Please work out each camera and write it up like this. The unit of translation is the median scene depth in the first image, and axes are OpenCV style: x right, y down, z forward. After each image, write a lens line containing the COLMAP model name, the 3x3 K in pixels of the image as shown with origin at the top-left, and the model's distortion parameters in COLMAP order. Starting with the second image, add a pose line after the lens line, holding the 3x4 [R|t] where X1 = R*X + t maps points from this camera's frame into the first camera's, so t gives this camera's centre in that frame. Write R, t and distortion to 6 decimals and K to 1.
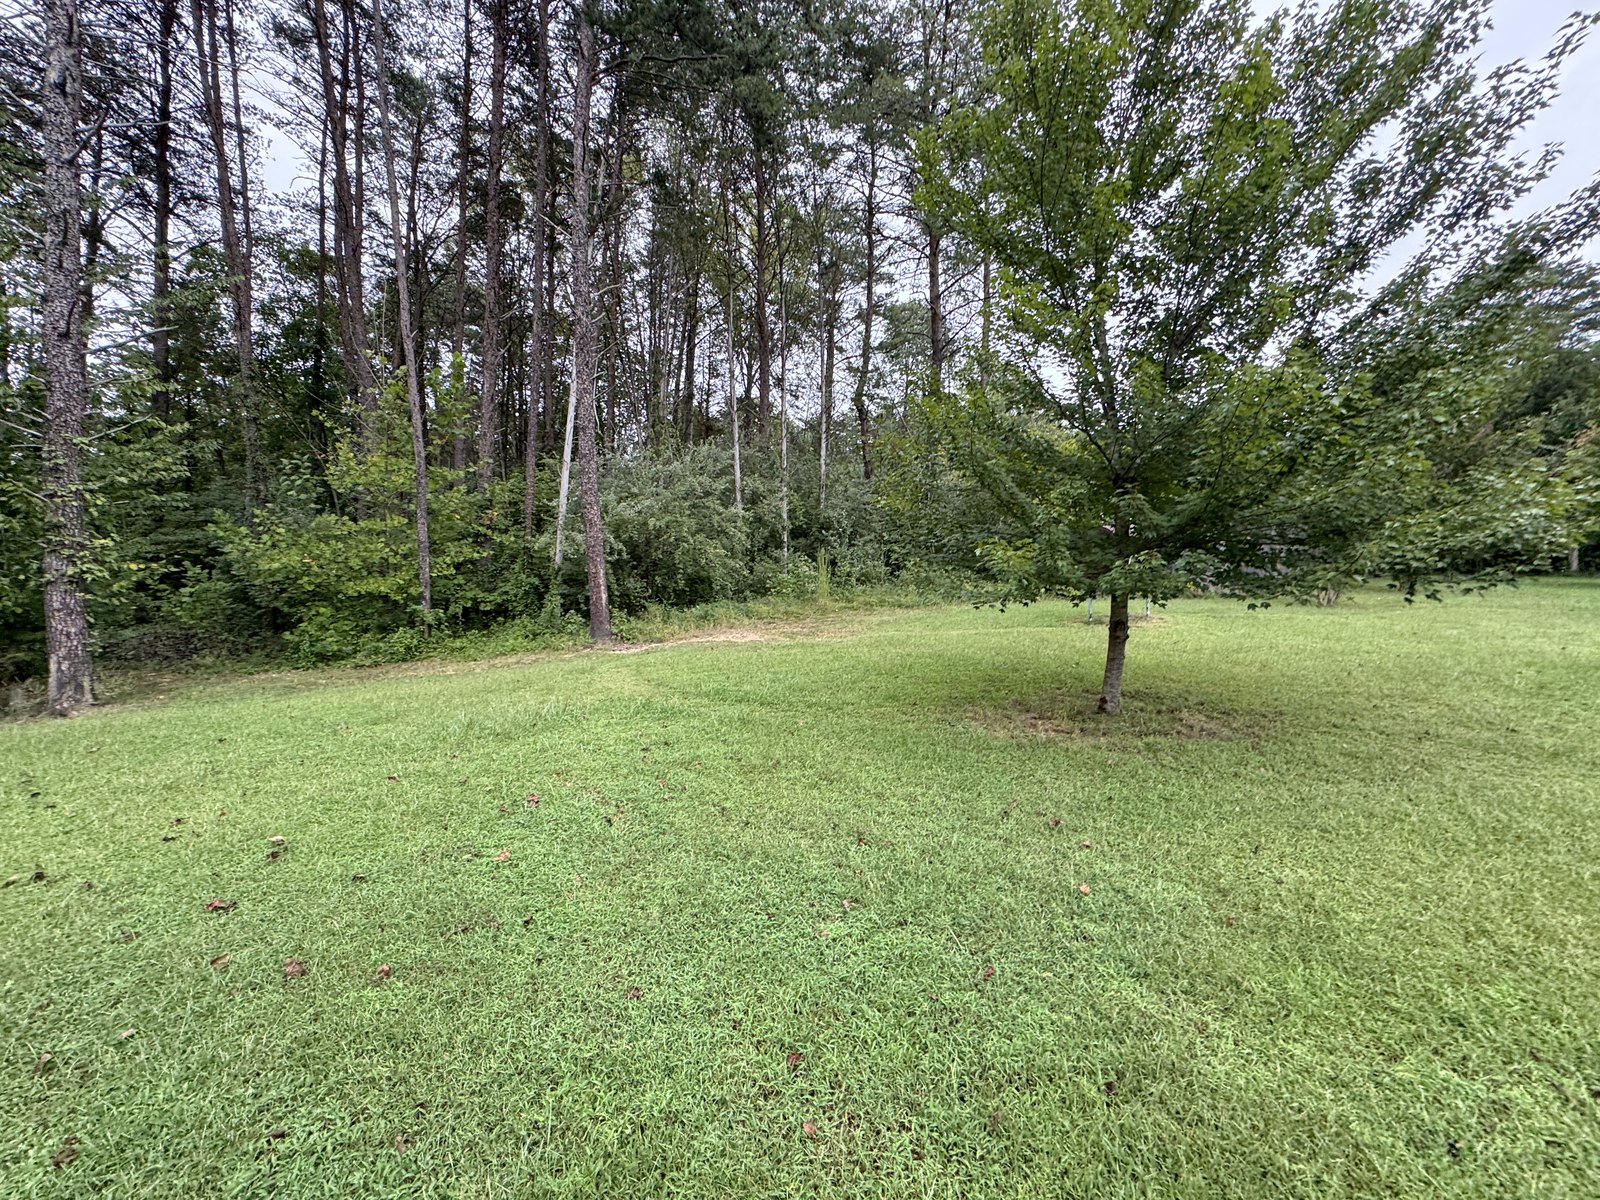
lens RADIAL K [[639.9, 0, 799.2], [0, 639.9, 599.0], [0, 0, 1]] dist [0.000883, 0.000334]
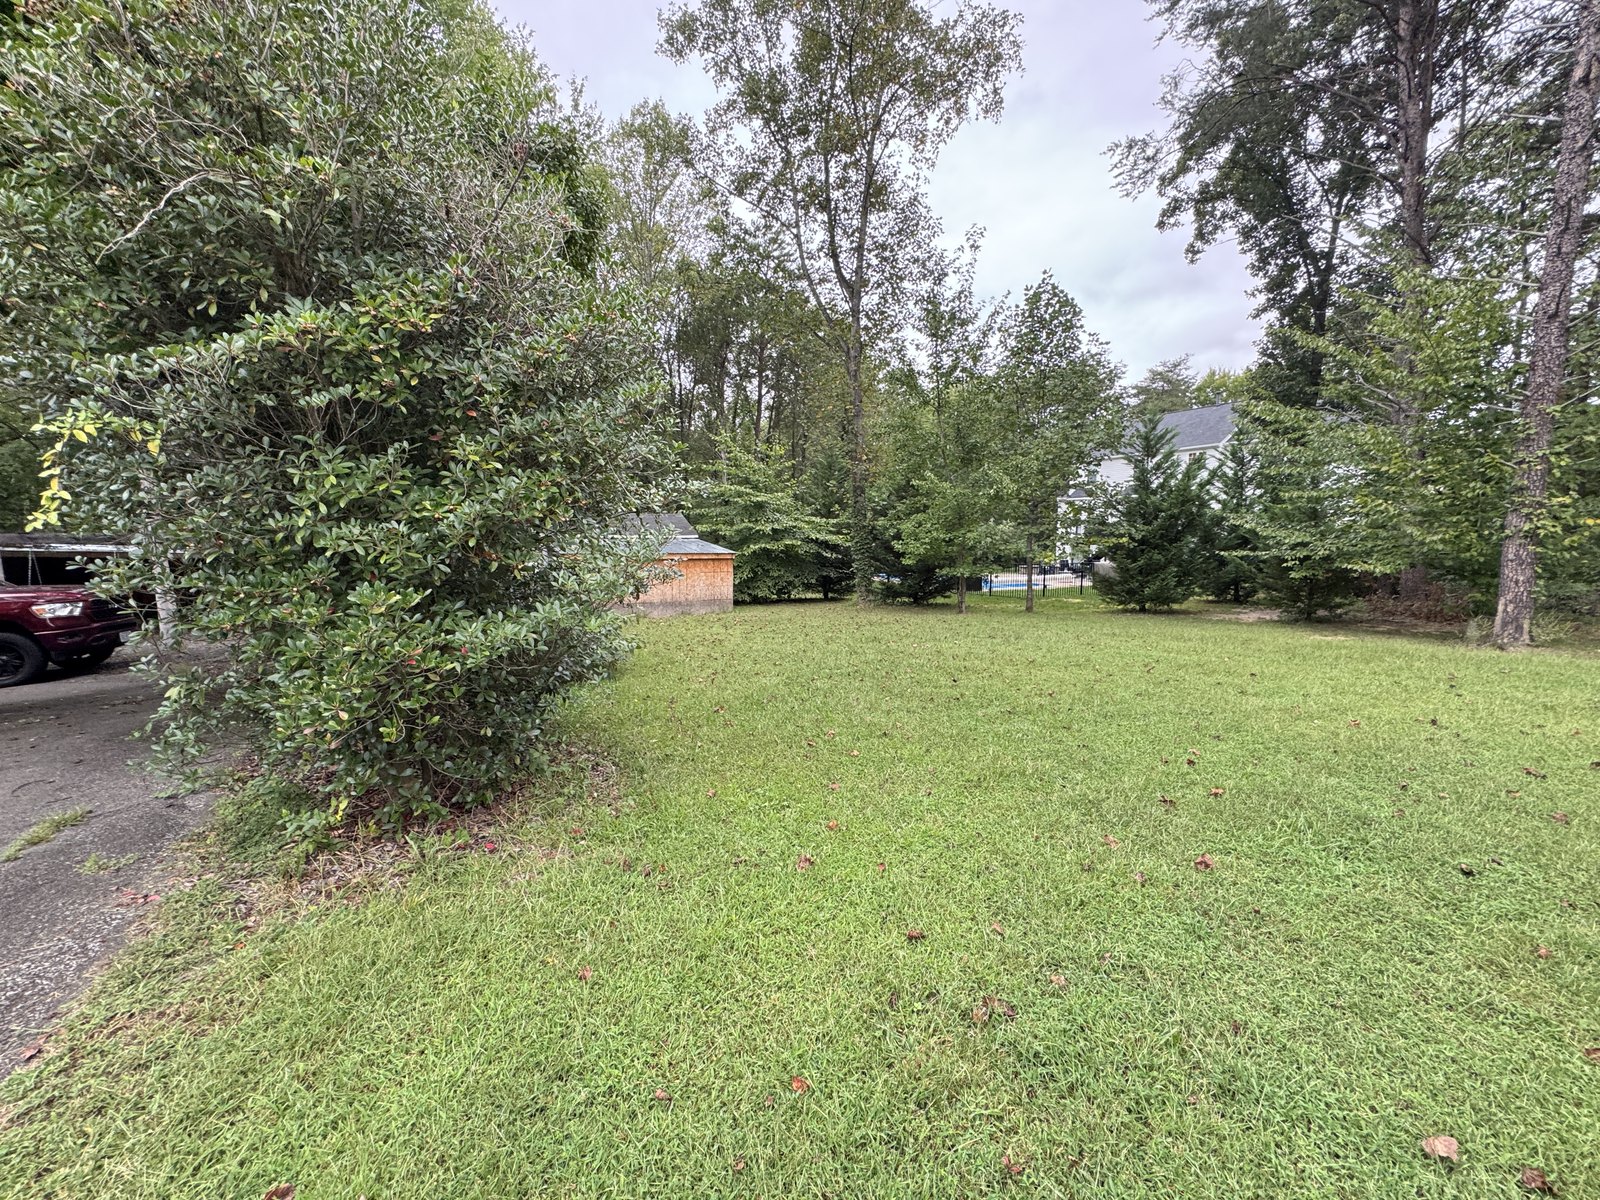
lens RADIAL K [[639.9, 0, 799.3], [0, 639.9, 596.7], [0, 0, 1]] dist [0.000883, 0.000334]
pose [[-0.148694, 0.098355, -0.983980, 0.203112], [-0.028855, 0.994186, 0.103736, -0.001108], [0.988462, 0.043818, -0.144992, -0.119822]]
